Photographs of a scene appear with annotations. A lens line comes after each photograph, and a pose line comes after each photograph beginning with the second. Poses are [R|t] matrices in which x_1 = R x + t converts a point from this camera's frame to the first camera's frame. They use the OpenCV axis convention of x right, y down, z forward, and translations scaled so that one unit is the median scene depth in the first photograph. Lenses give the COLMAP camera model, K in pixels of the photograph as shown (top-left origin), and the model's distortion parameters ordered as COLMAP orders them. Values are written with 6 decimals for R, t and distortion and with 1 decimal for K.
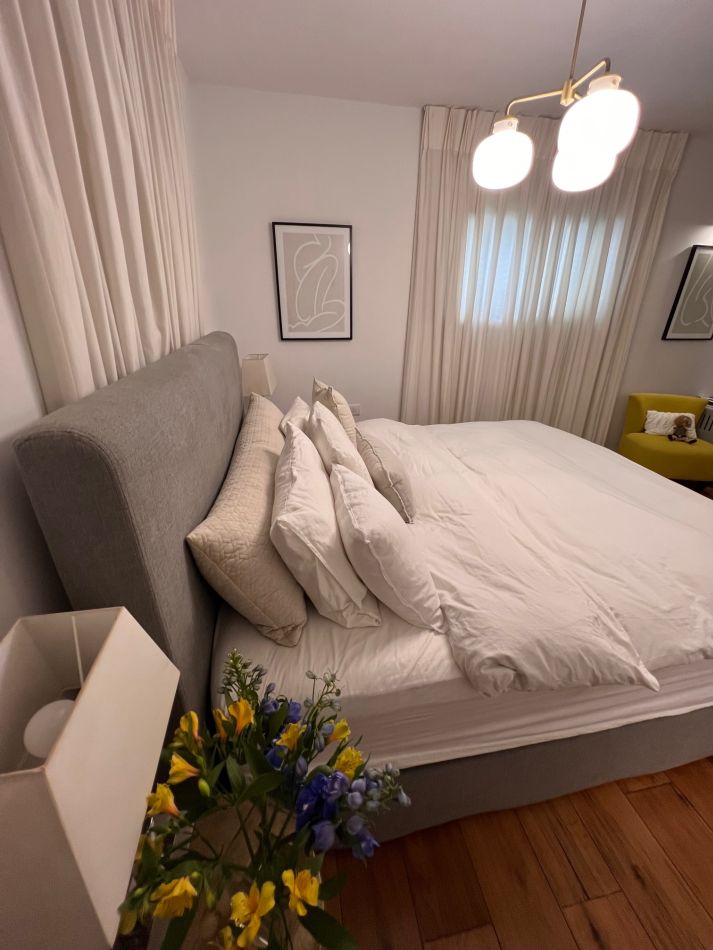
lens RADIAL K [[382.4, 0, 360.1], [0, 382.4, 471.9], [0, 0, 1]] dist [-0.000874, -0.000236]
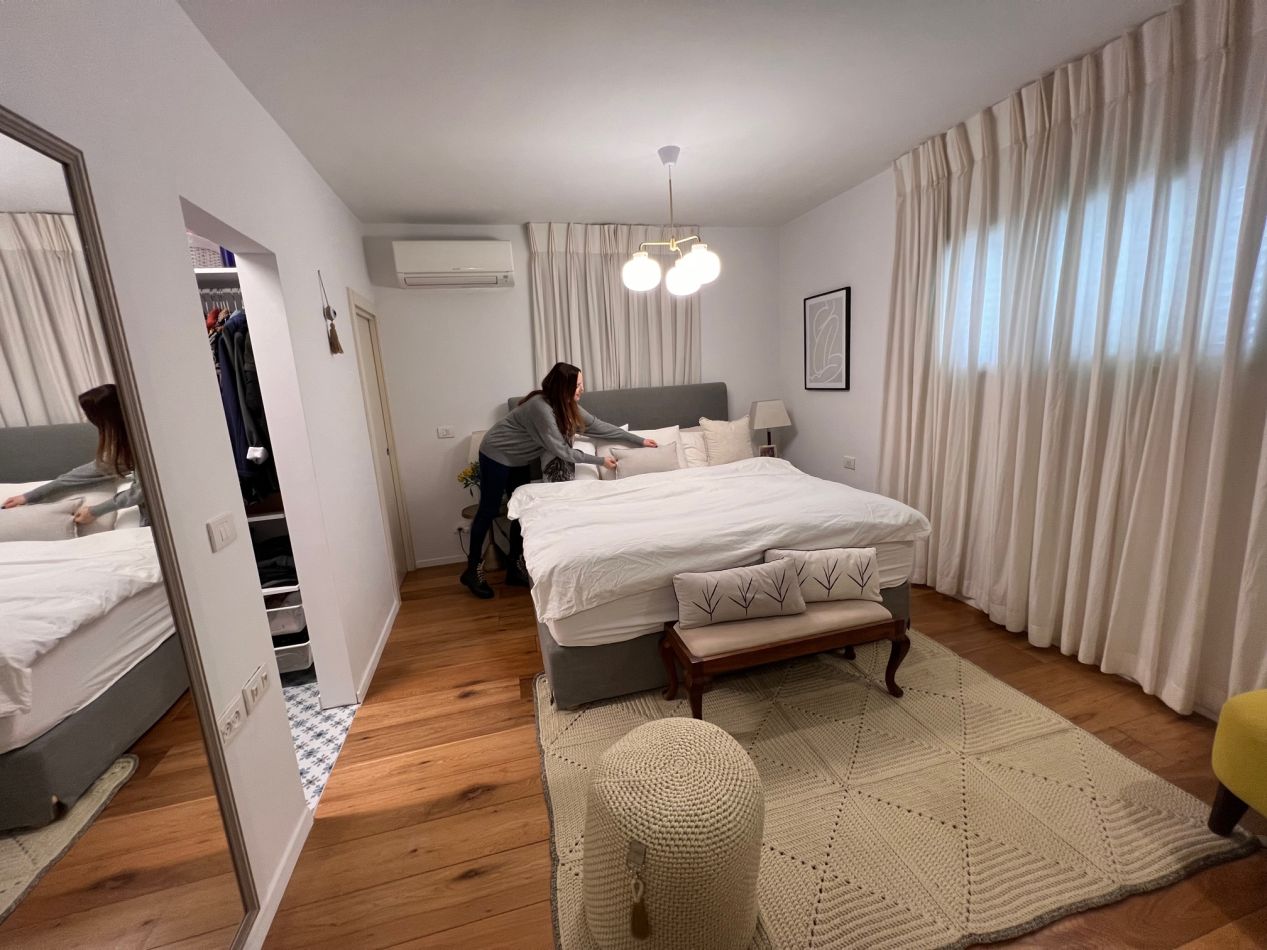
lens RADIAL K [[507.6, 0, 632.8], [0, 507.6, 473.9], [0, 0, 1]] dist [-0.000134, -0.000529]
pose [[0.064816, 0.175202, -0.982397, 1.322594], [-0.347657, 0.926754, 0.142341, -0.145915], [0.935379, 0.332311, 0.120979, 0.413761]]
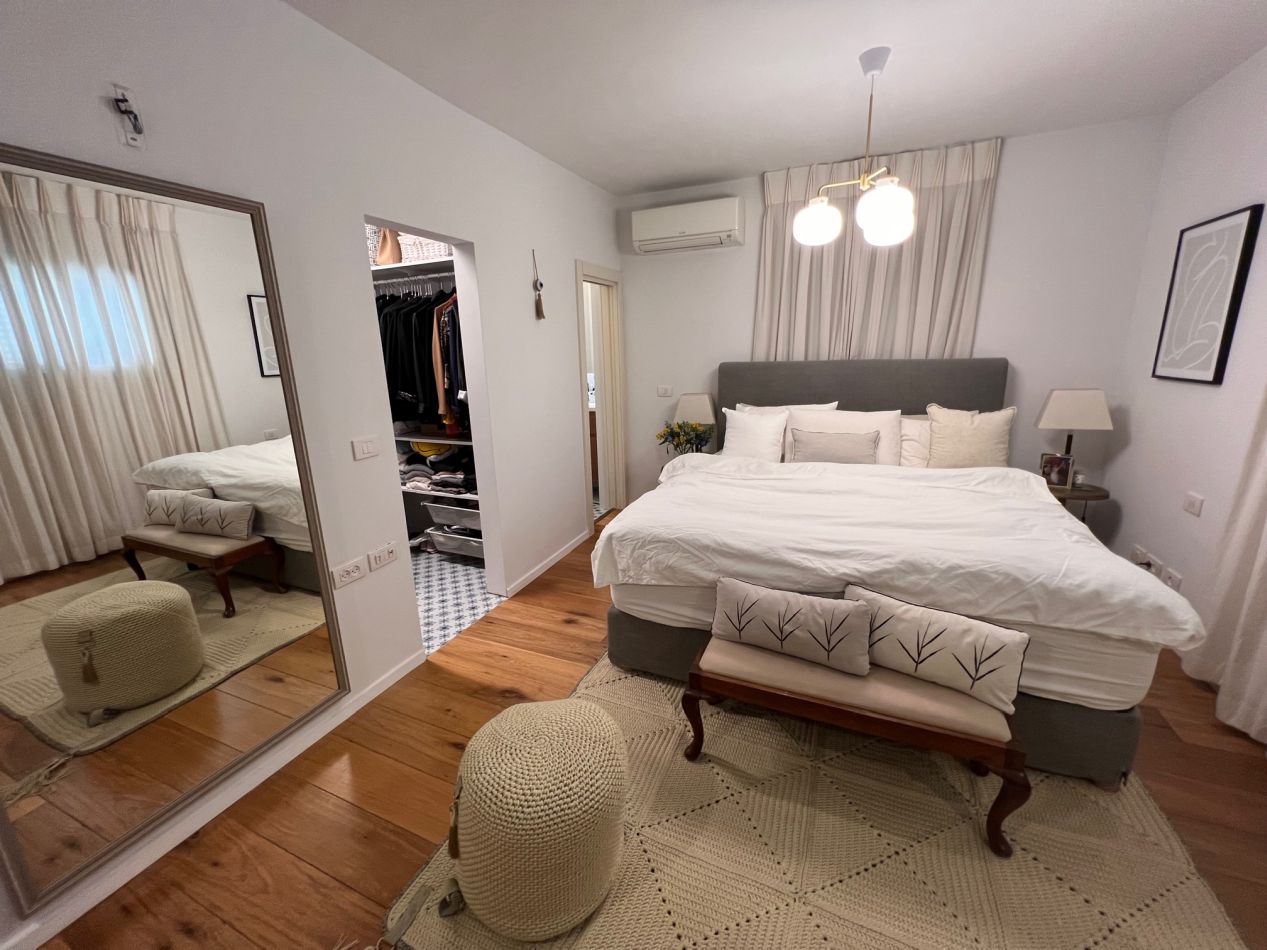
lens RADIAL K [[510.0, 0, 633.5], [0, 510.0, 475.0], [0, 0, 1]] dist [-0.000874, -0.000236]
pose [[-0.570007, 0.203228, -0.796110, 1.191228], [-0.317110, 0.839442, 0.441338, -0.304535], [0.757980, 0.504020, -0.414042, 0.748138]]
